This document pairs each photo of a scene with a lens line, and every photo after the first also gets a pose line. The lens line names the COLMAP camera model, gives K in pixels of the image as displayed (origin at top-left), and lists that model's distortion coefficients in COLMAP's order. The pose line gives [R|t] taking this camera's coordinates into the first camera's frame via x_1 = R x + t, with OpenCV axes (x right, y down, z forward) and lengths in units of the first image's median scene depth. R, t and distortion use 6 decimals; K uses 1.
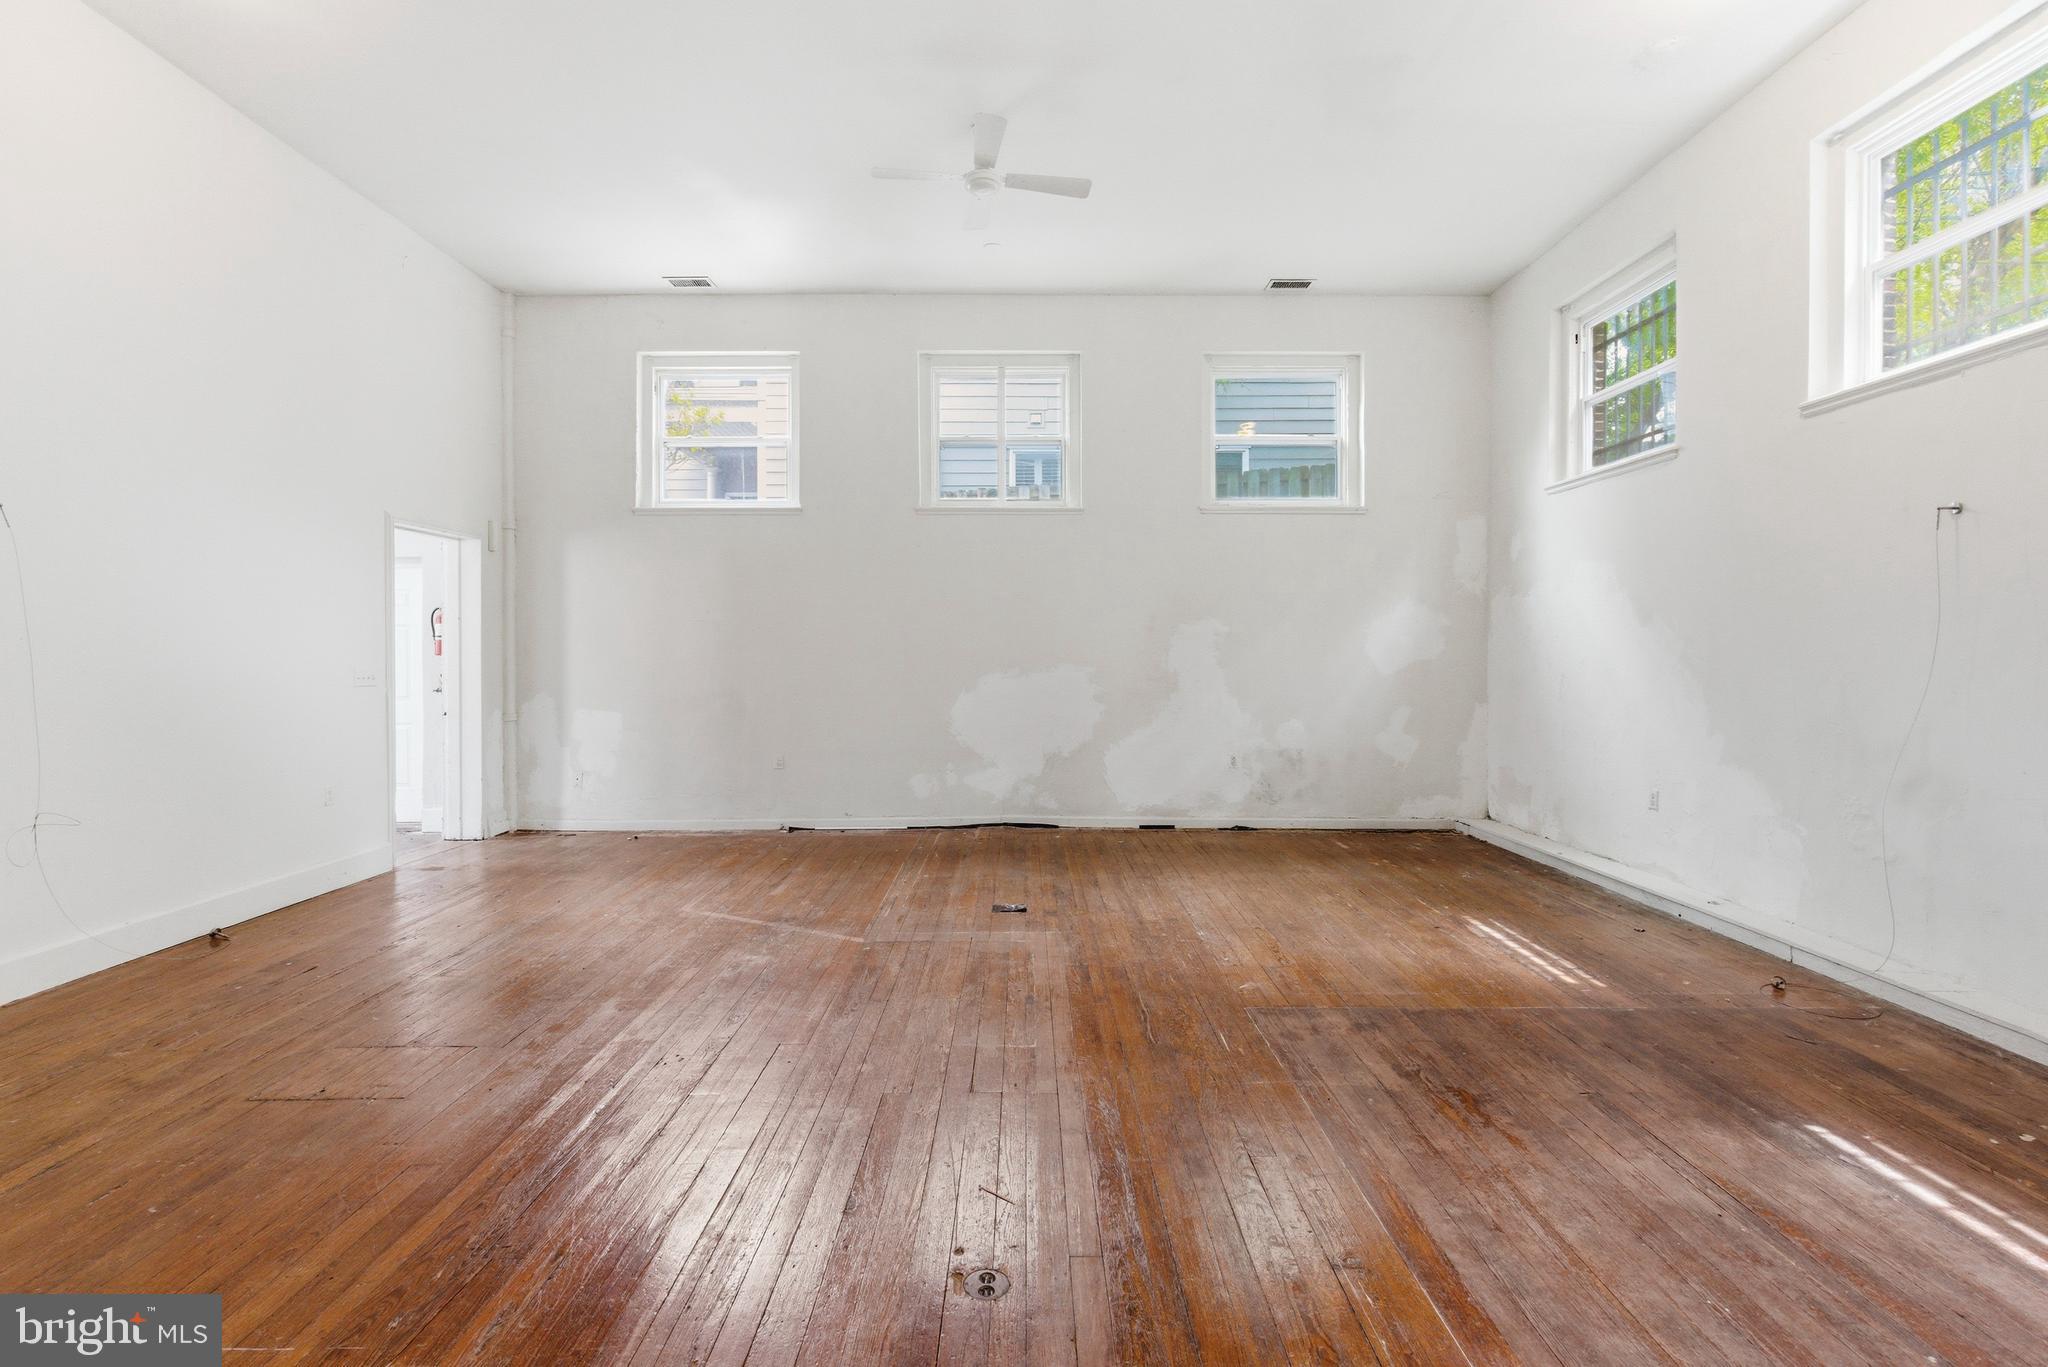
lens RADIAL K [[943.4, 0, 1035.0], [0, 943.4, 652.0], [0, 0, 1]] dist [-0.000689, -0.000302]
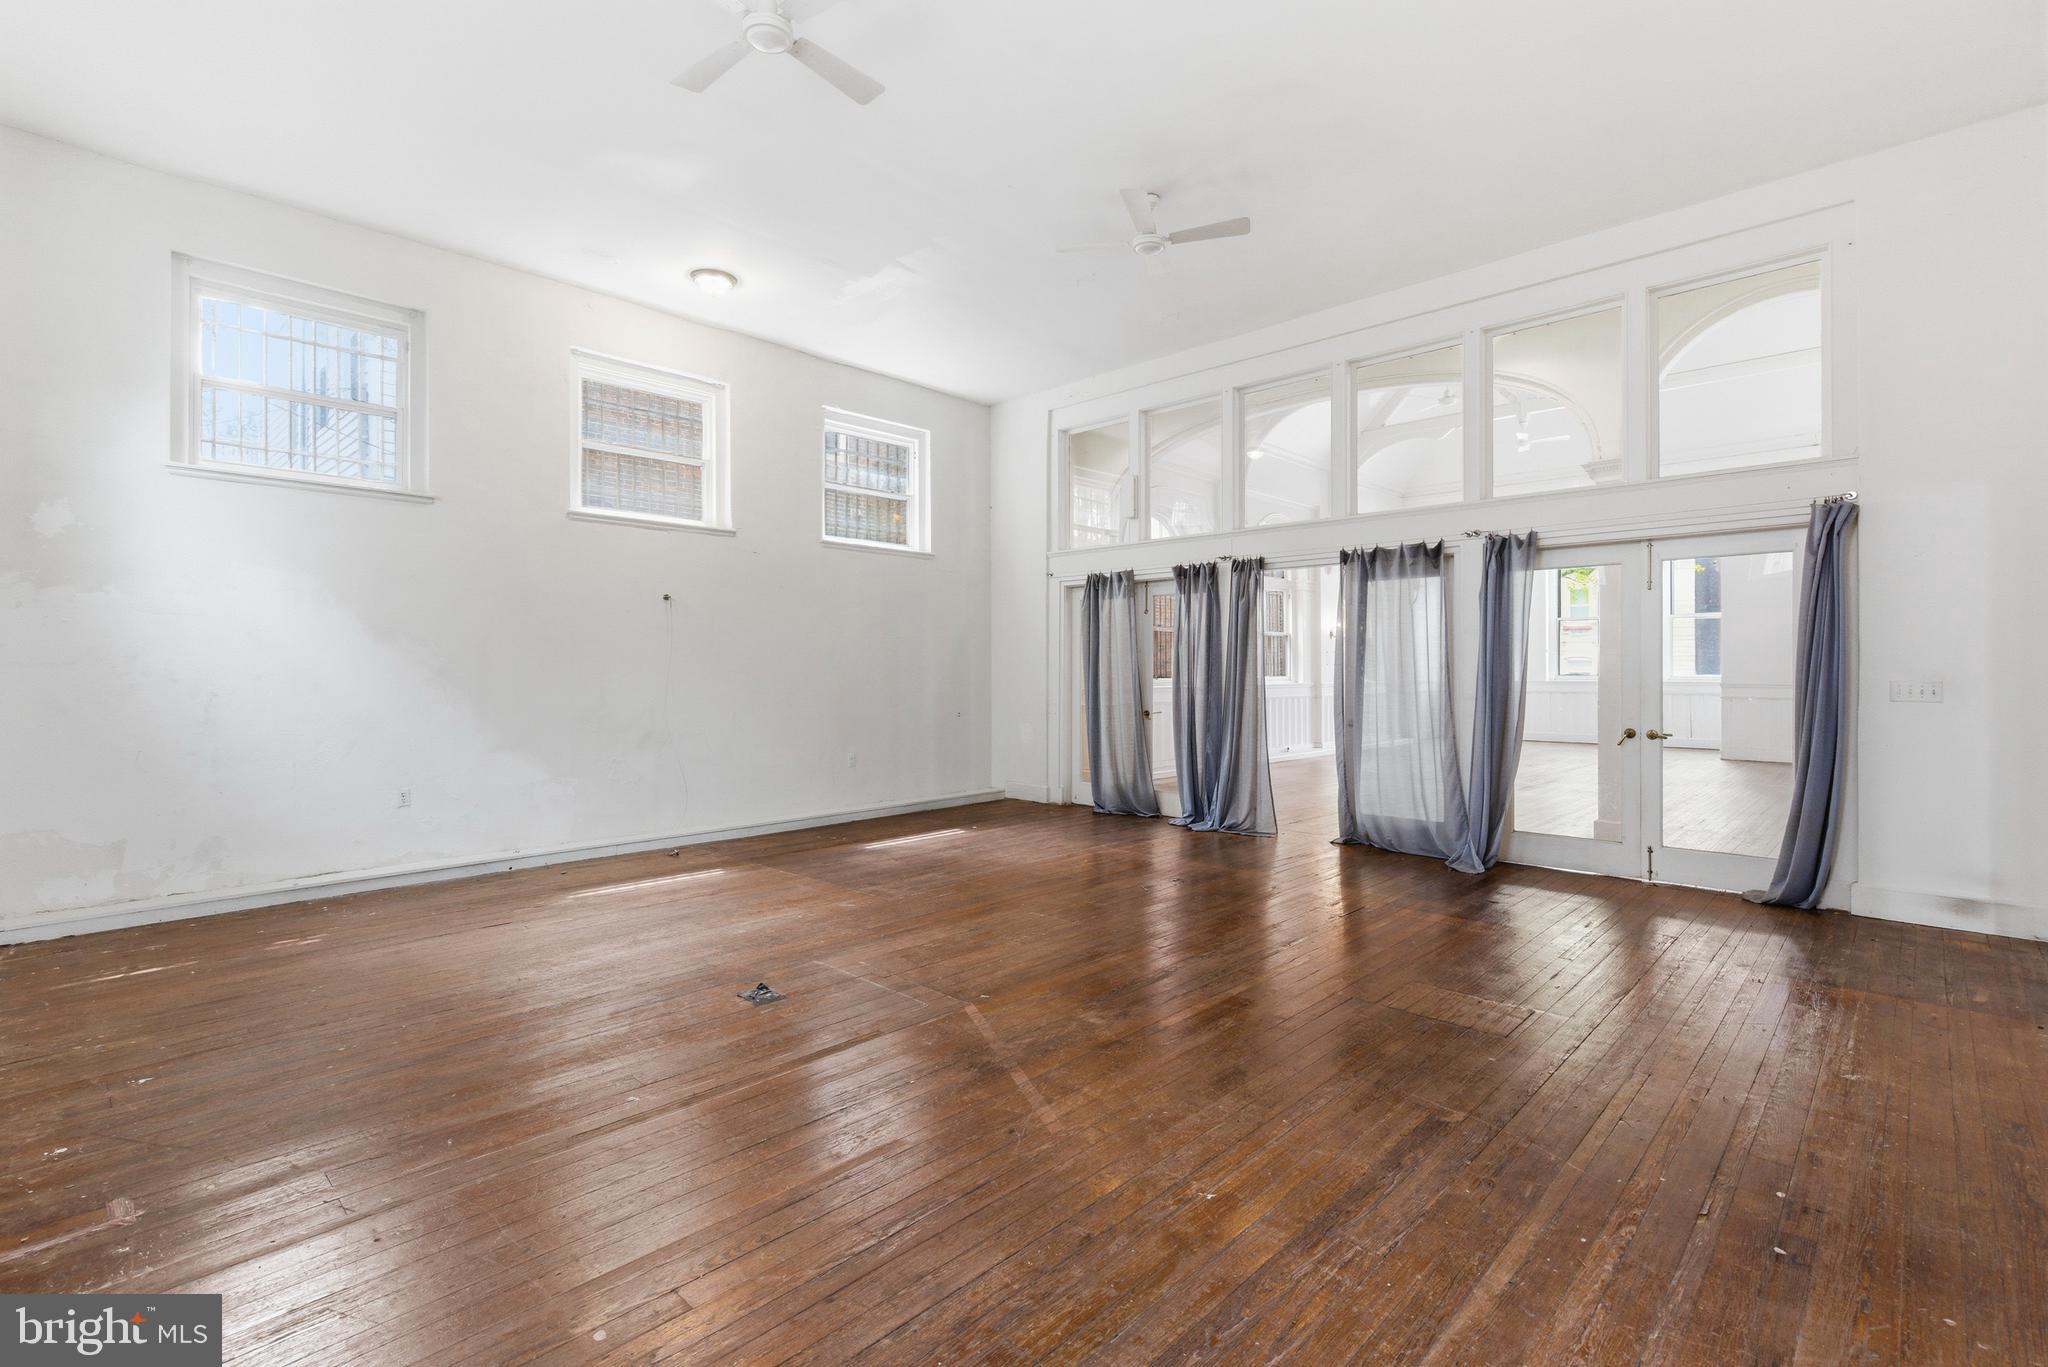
lens RADIAL K [[924.4, 0, 1022.9], [0, 924.4, 673.7], [0, 0, 1]] dist [0.001431, -0.000088]
pose [[-0.715167, 0.001126, 0.698953, -0.491063], [0.002213, 0.999997, 0.000654, 0.005309], [-0.698950, 0.002015, -0.715168, 0.963125]]
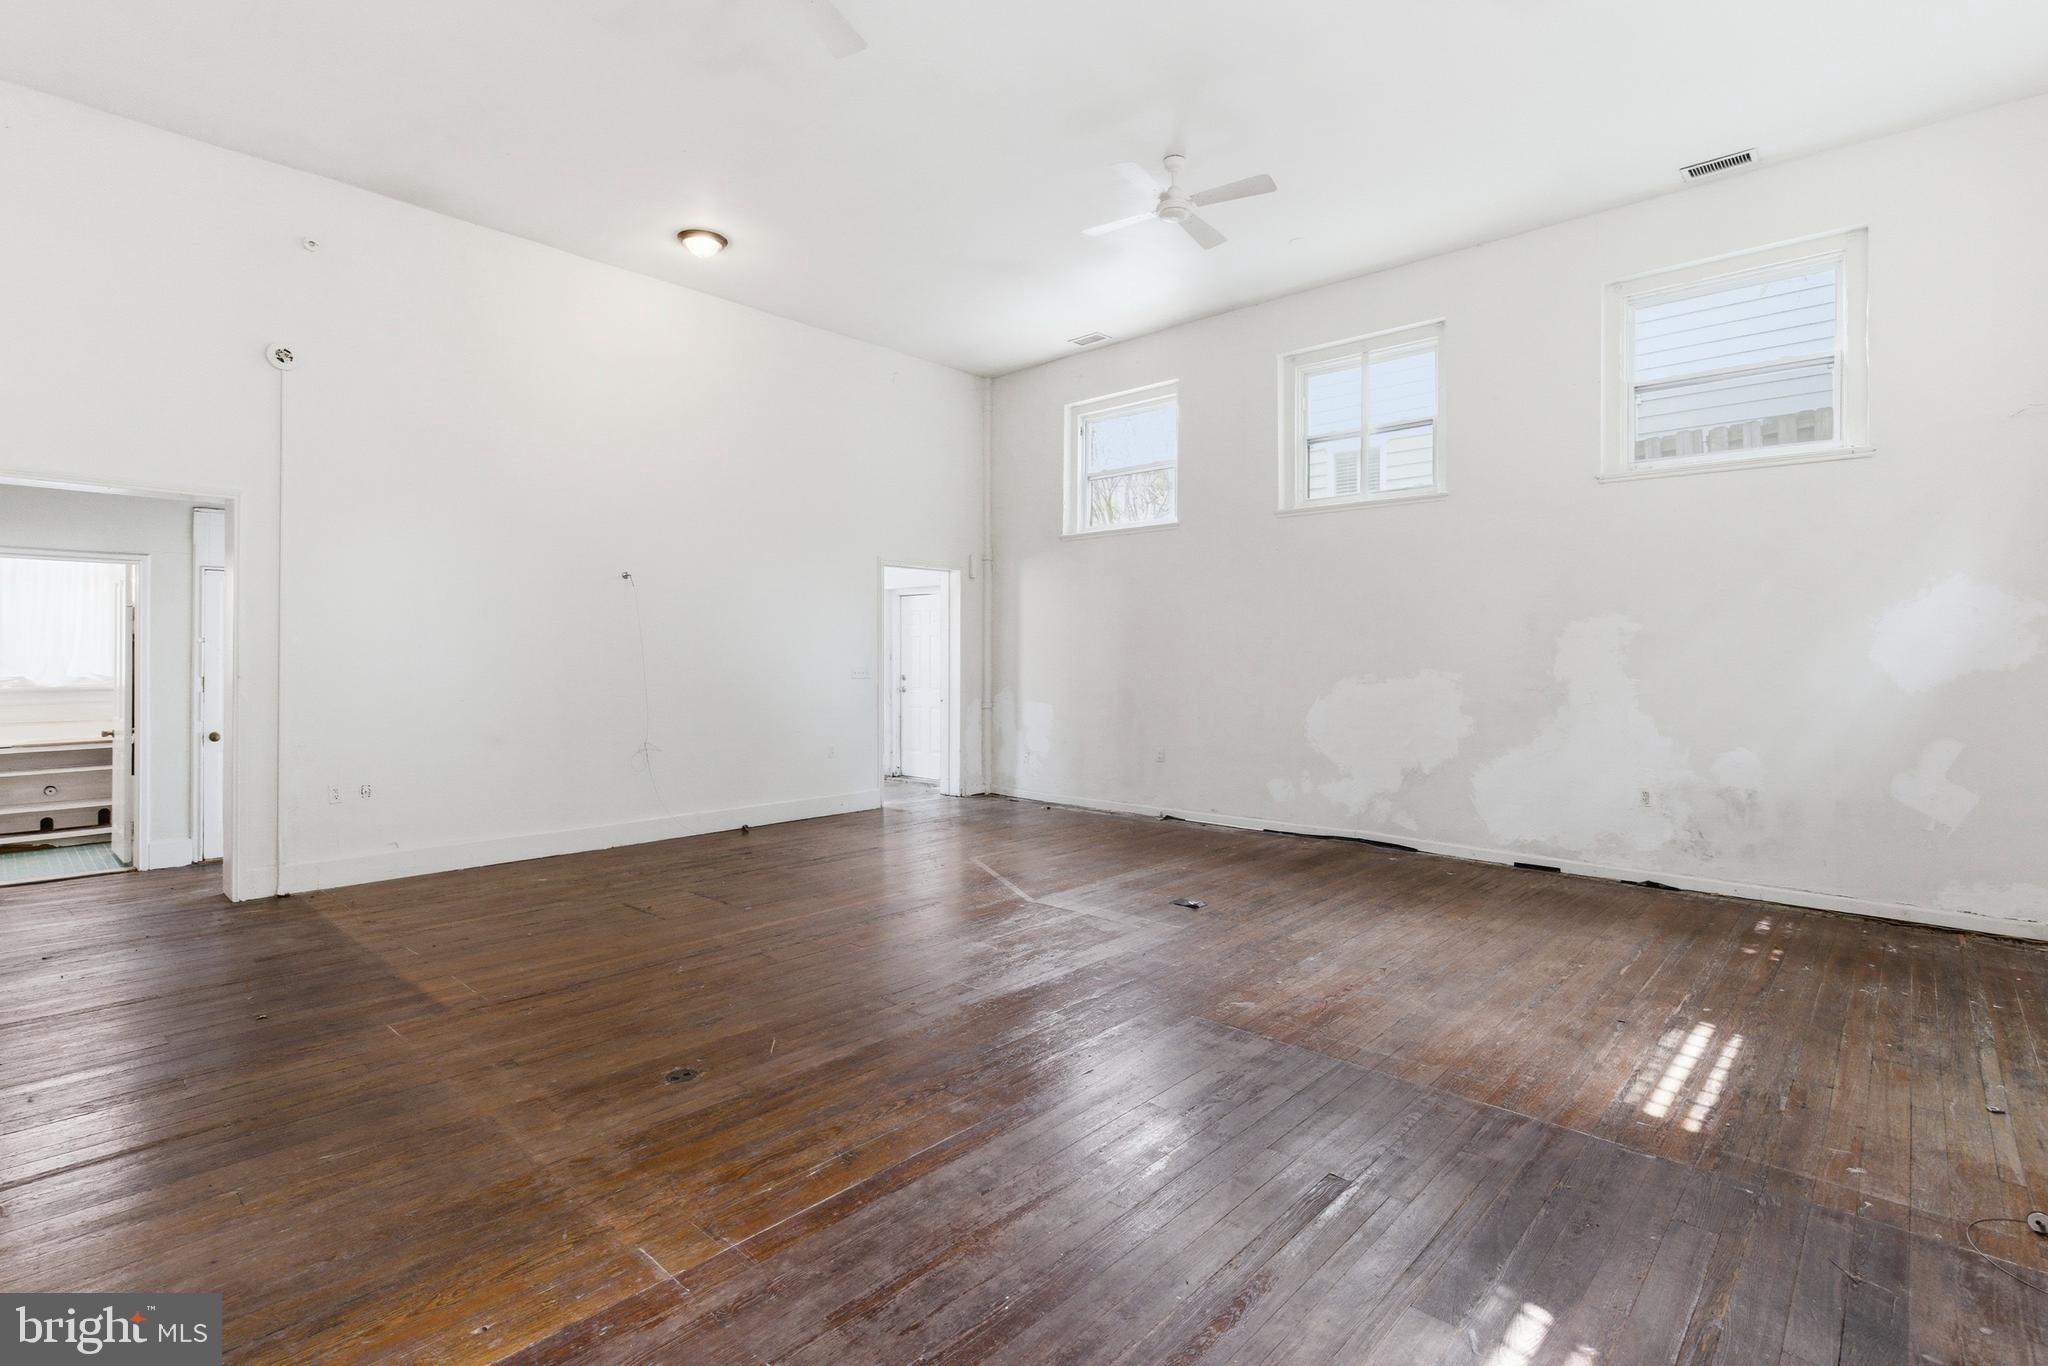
lens RADIAL K [[966.8, 0, 1020.0], [0, 966.8, 654.8], [0, 0, 1]] dist [0.001151, -0.013836]
pose [[0.724988, 0.002010, -0.688759, 0.393783], [-0.003779, 0.999992, -0.001060, 0.001217], [0.688751, 0.003372, 0.724990, 0.071793]]
